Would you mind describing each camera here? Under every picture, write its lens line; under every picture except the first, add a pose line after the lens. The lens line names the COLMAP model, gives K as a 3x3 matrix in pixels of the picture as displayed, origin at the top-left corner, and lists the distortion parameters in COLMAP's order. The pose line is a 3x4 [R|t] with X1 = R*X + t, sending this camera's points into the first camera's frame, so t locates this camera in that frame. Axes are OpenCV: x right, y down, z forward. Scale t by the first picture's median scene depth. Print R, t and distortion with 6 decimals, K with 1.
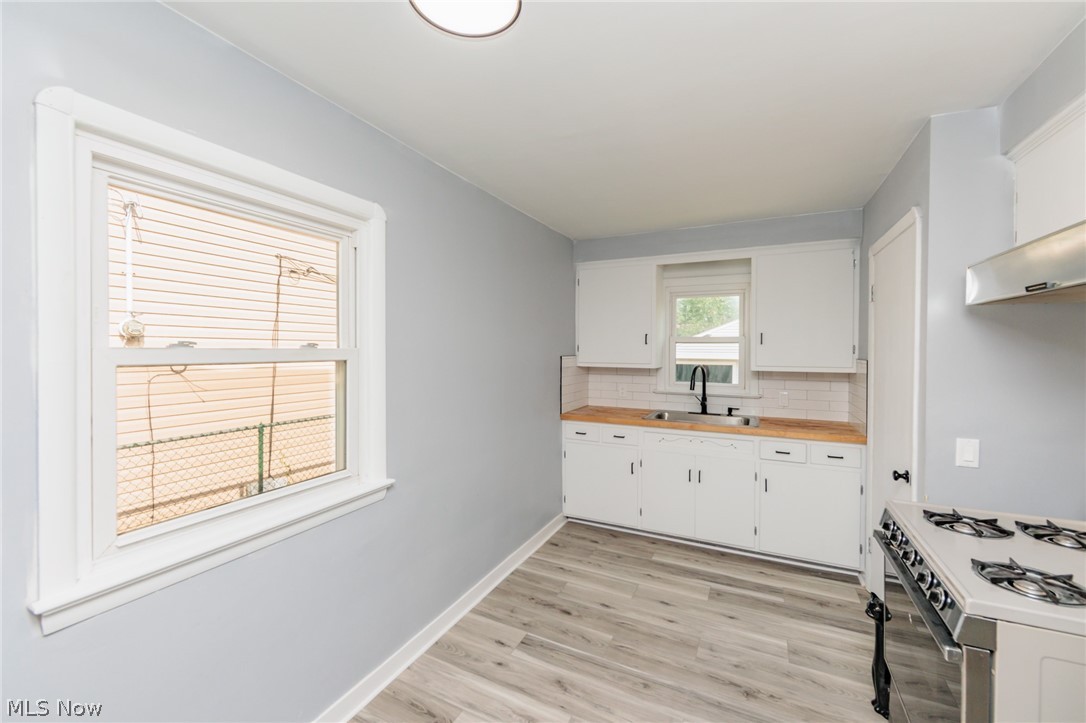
lens RADIAL K [[437.2, 0, 532.7], [0, 437.2, 351.6], [0, 0, 1]] dist [-0.002215, -0.000065]
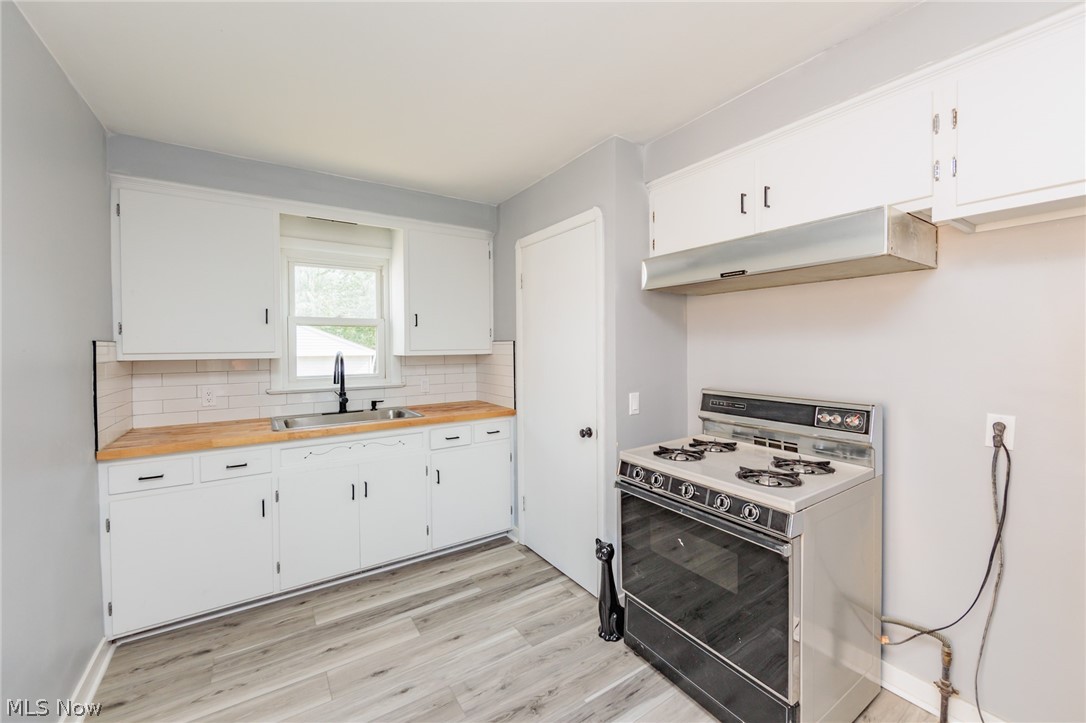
lens RADIAL K [[437.2, 0, 538.8], [0, 437.2, 353.0], [0, 0, 1]] dist [-0.002215, -0.000065]
pose [[0.483608, -0.018480, 0.875090, -0.170649], [0.016366, 0.999793, 0.012069, 0.035097], [-0.875132, 0.008485, 0.483810, 0.362679]]
